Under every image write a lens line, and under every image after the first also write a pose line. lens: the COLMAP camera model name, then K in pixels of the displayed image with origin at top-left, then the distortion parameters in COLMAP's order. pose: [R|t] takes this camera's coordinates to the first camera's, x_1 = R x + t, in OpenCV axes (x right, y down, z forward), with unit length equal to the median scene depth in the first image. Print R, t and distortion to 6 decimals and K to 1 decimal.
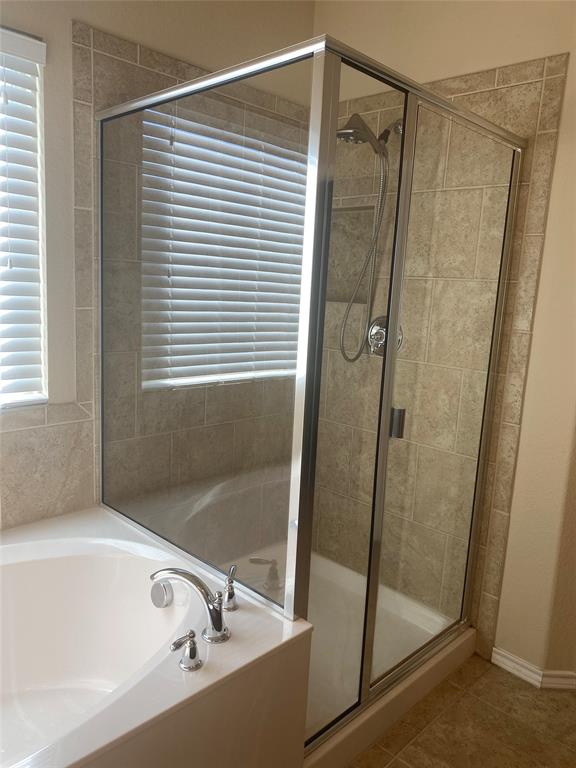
lens RADIAL K [[580.7, 0, 289.8], [0, 580.7, 381.6], [0, 0, 1]] dist [0.033013, -0.037252]
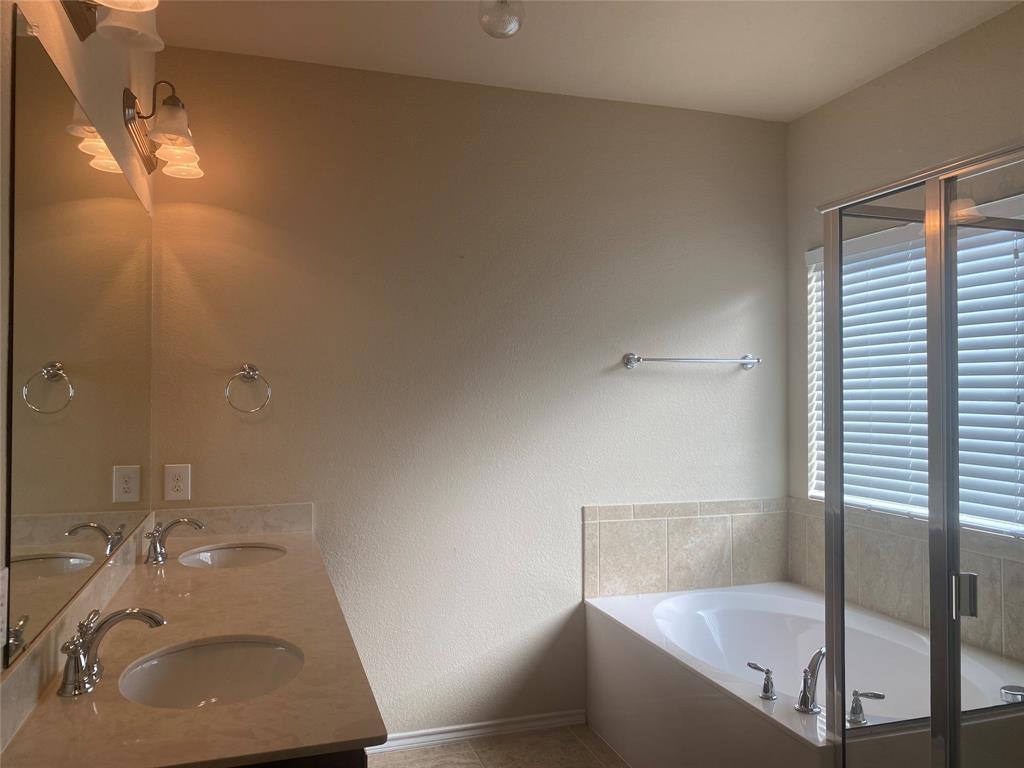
lens RADIAL K [[774.3, 0, 519.1], [0, 774.3, 380.5], [0, 0, 1]] dist [0.033013, -0.037252]
pose [[-0.459865, -0.066247, -0.885514, 0.996386], [-0.169004, 0.985515, 0.014039, -0.085897], [0.871758, 0.156111, -0.464400, 0.720055]]
